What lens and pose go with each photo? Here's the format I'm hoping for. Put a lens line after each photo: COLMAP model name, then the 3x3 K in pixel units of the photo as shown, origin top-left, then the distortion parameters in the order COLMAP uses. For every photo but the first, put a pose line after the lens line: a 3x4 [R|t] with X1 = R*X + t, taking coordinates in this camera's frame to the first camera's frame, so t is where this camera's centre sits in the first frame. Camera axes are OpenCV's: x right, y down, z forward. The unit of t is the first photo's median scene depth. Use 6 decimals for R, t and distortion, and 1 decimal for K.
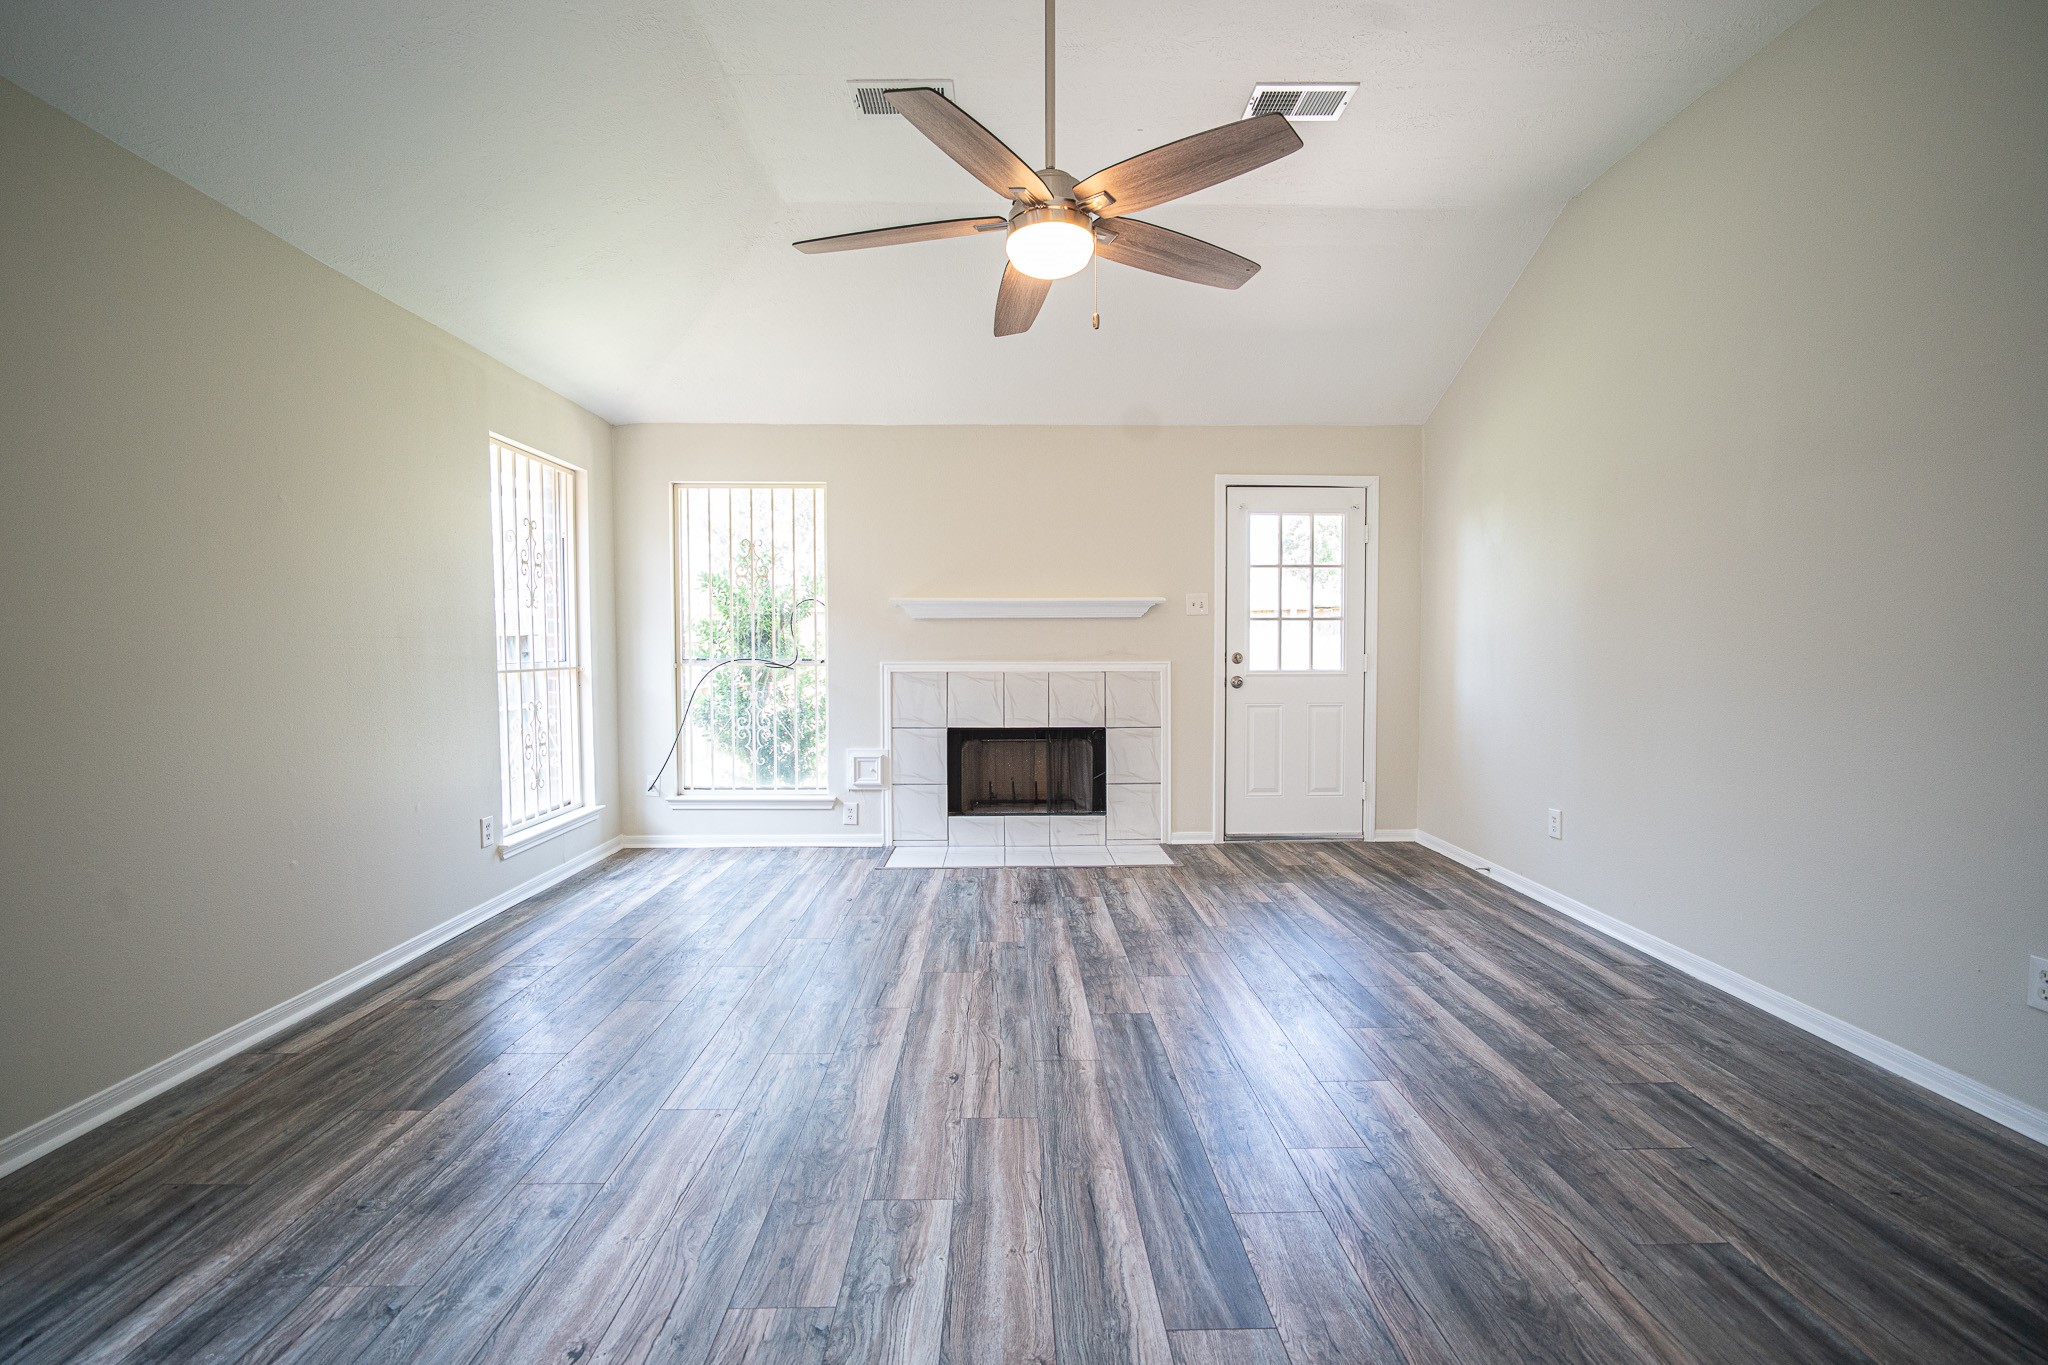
lens RADIAL K [[884.1, 0, 1028.8], [0, 884.1, 686.4], [0, 0, 1]] dist [-0.018515, 0.005968]
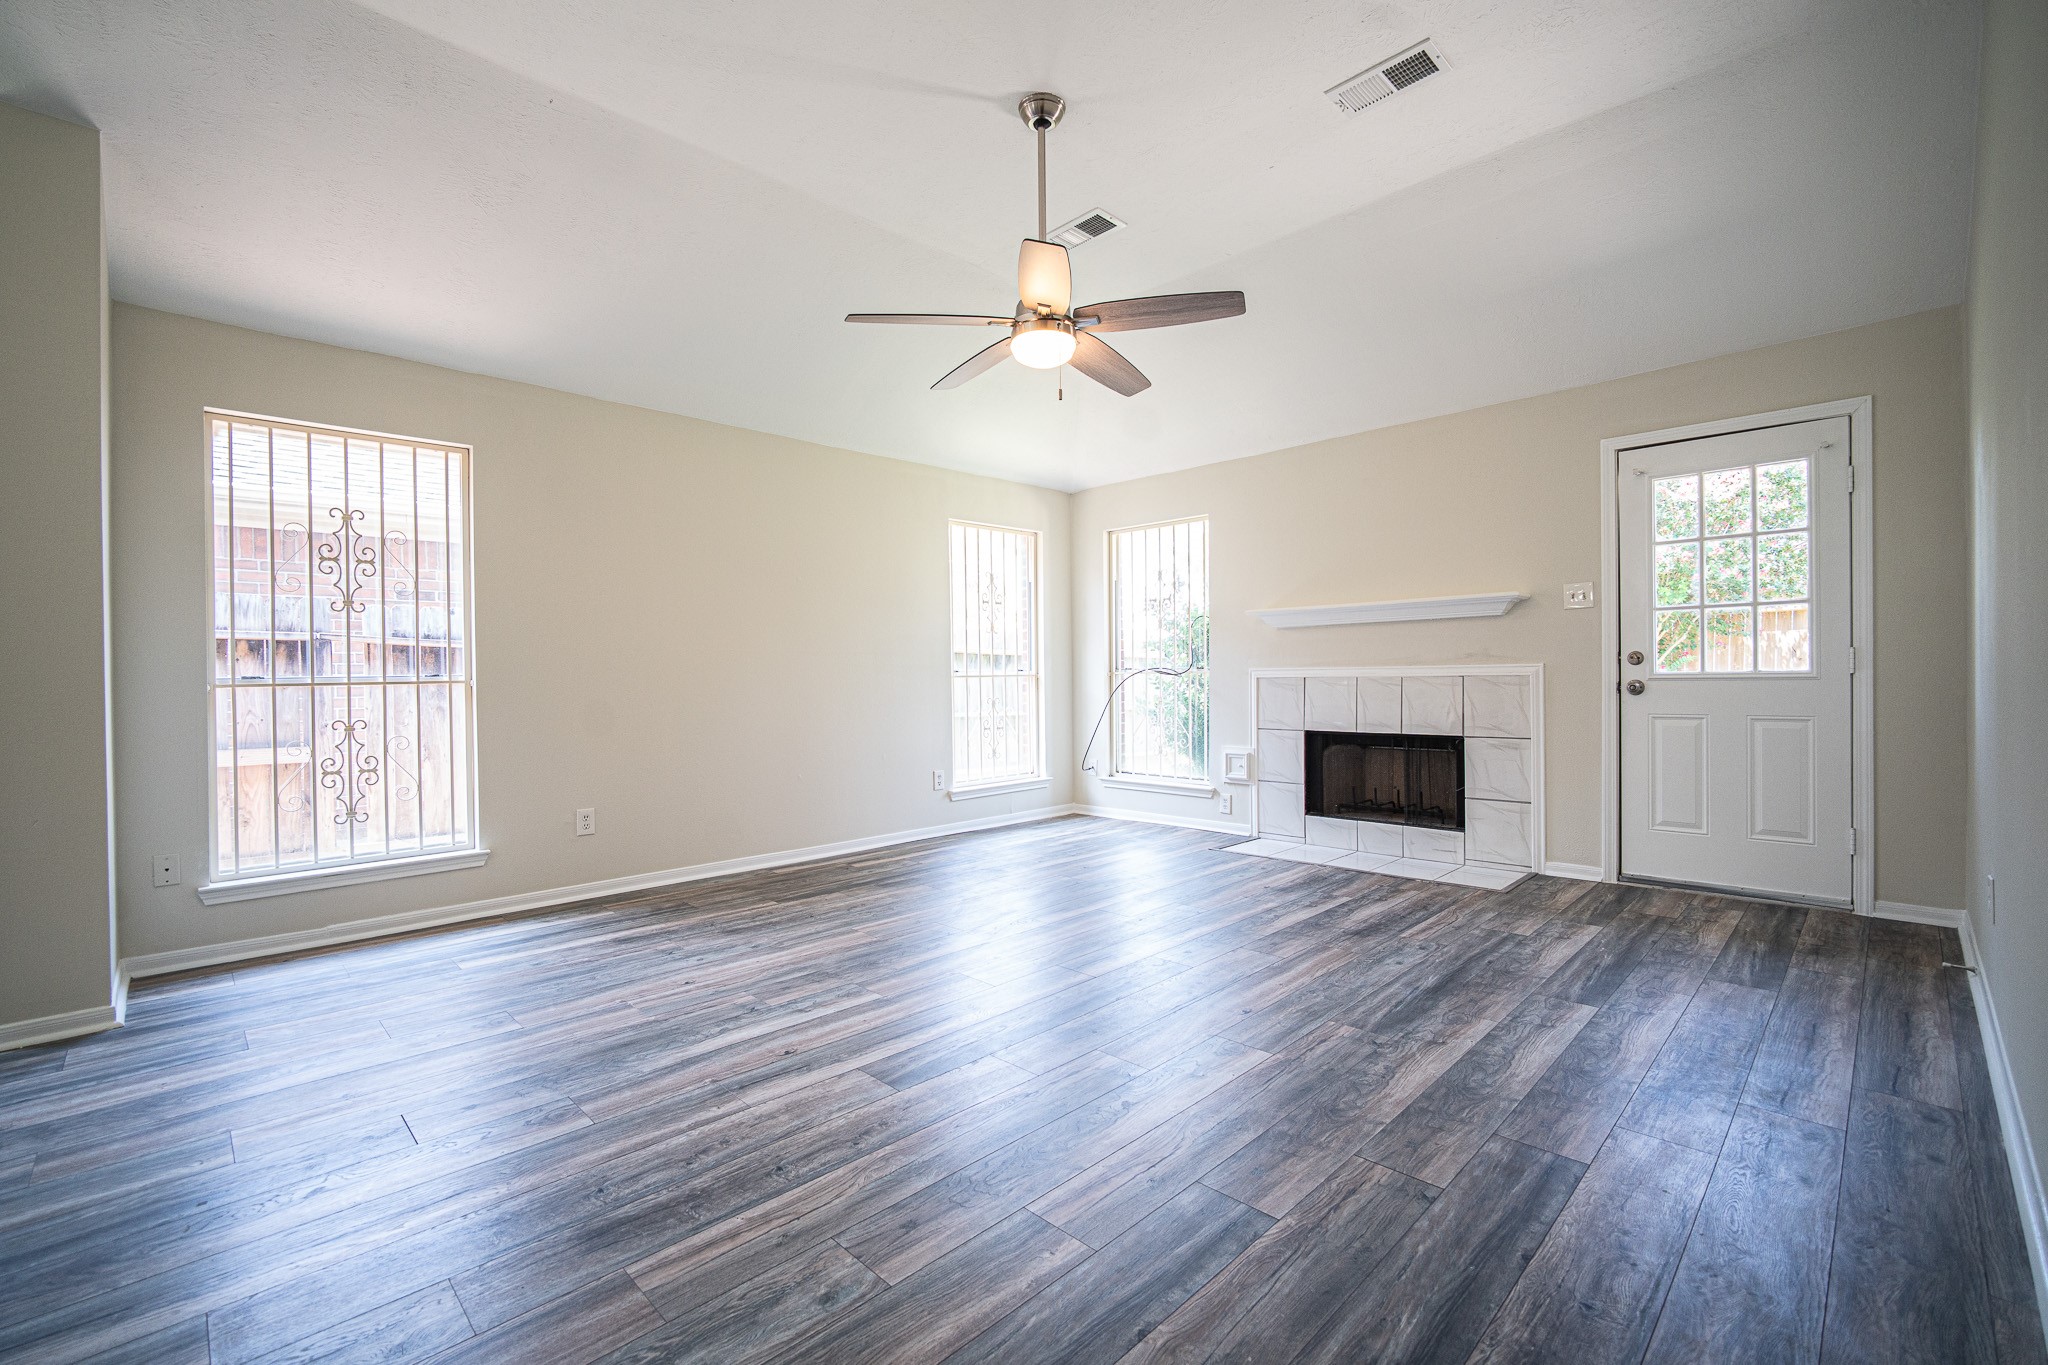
lens RADIAL K [[884.1, 0, 1011.2], [0, 884.1, 681.7], [0, 0, 1]] dist [-0.018515, 0.005968]
pose [[0.681315, -0.003463, -0.731982, 0.440113], [-0.019197, 0.999560, -0.022597, 0.019482], [0.731738, 0.029448, 0.680949, 0.028695]]
